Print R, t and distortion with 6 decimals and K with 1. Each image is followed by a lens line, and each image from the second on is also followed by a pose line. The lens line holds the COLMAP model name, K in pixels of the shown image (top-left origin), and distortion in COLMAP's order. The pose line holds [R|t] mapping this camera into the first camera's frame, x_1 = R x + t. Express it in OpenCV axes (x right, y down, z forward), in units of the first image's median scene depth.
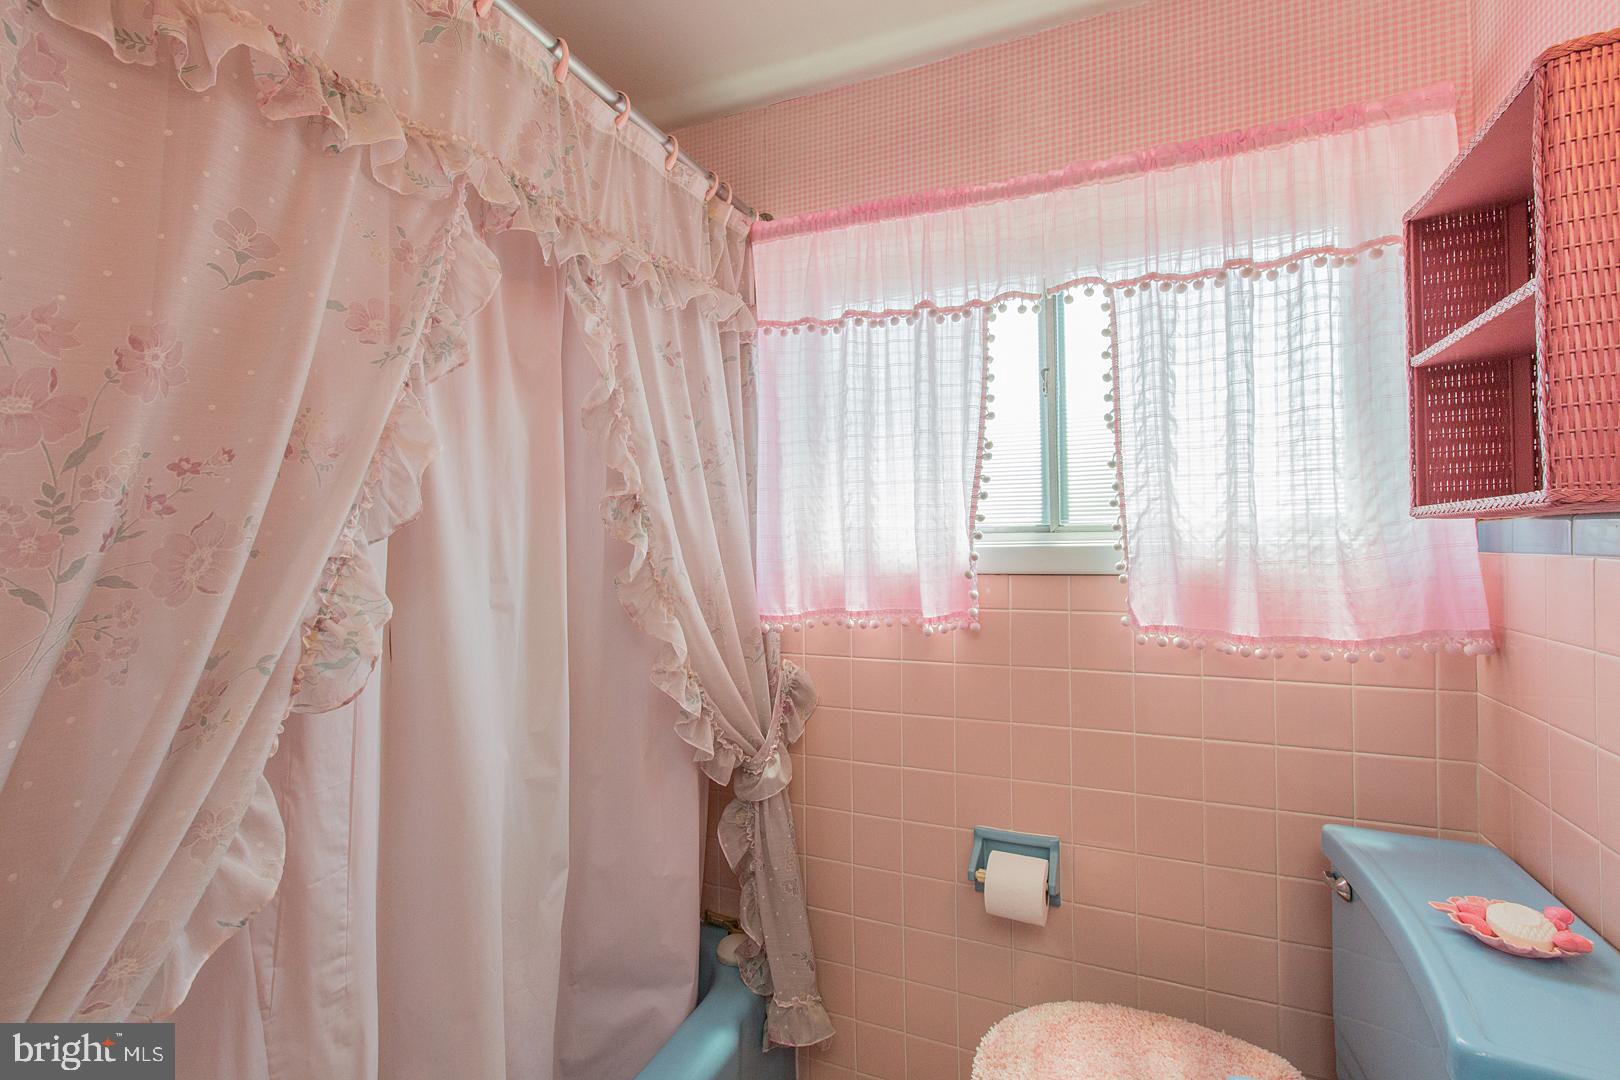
lens RADIAL K [[745.5, 0, 797.5], [0, 745.5, 532.9], [0, 0, 1]] dist [0.003212, -0.000188]
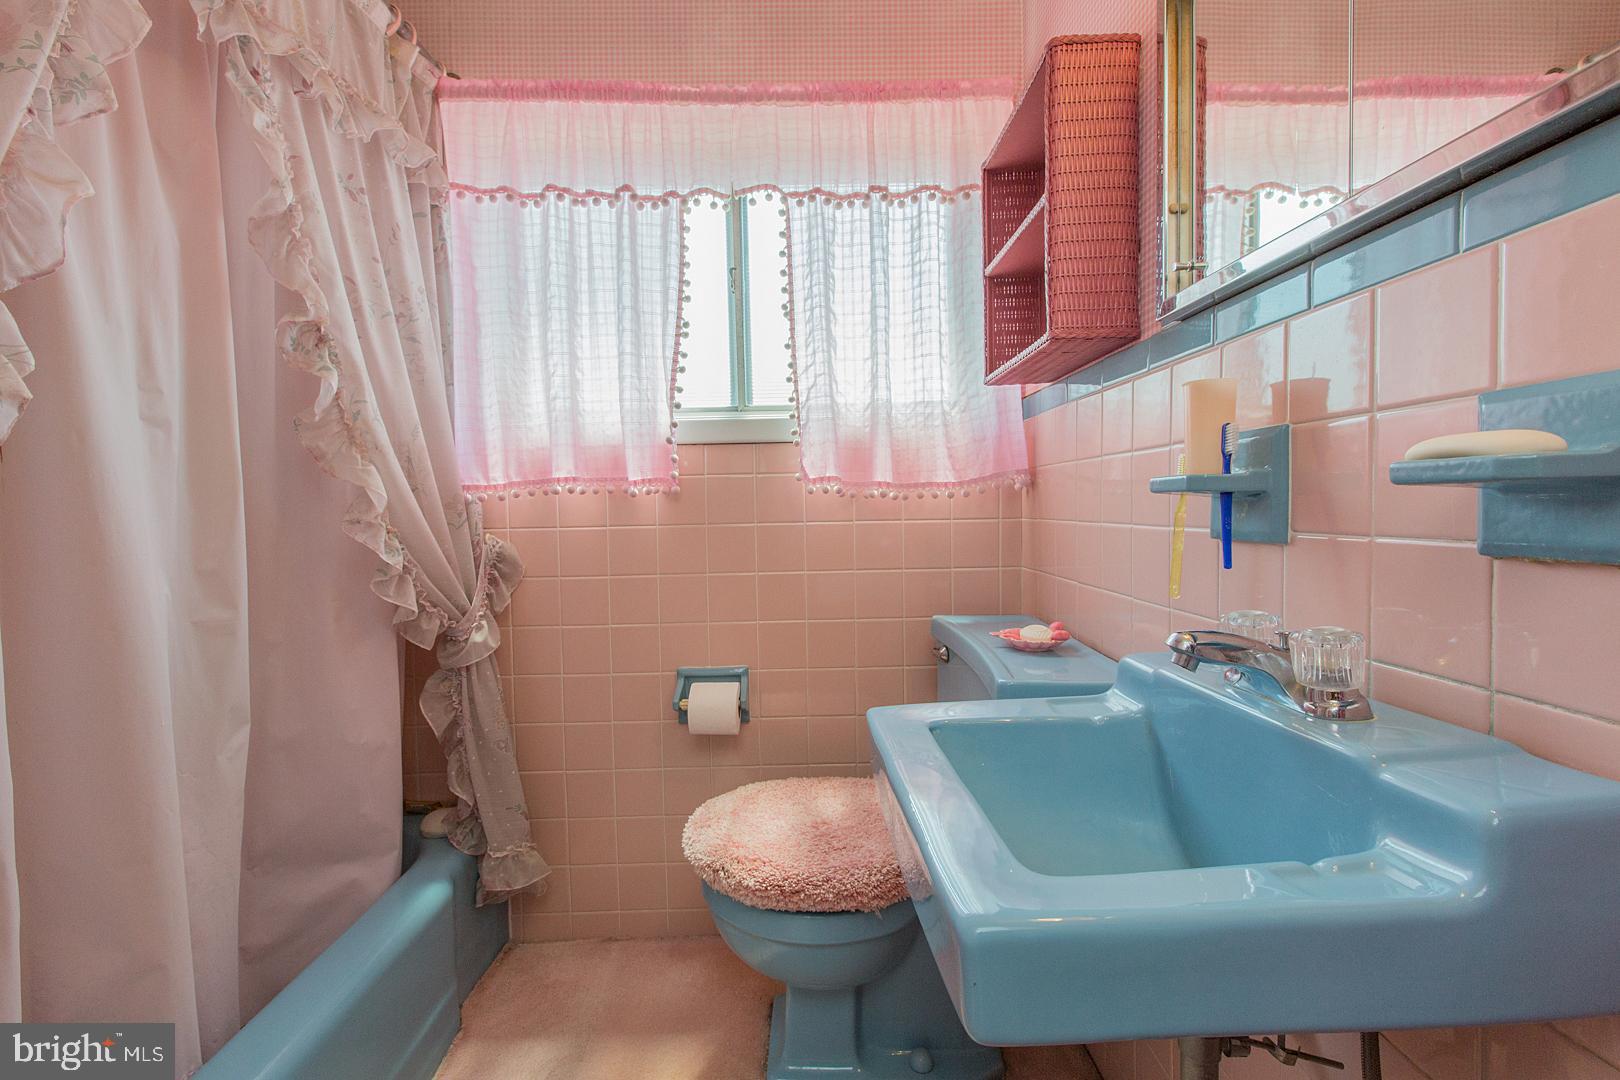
lens RADIAL K [[745.5, 0, 813.8], [0, 745.5, 543.8], [0, 0, 1]] dist [0.003212, -0.000188]
pose [[0.904757, -0.023823, 0.425261, -0.058477], [0.004491, 0.998913, 0.046405, 0.171310], [-0.425904, -0.040076, 0.903880, -0.115365]]
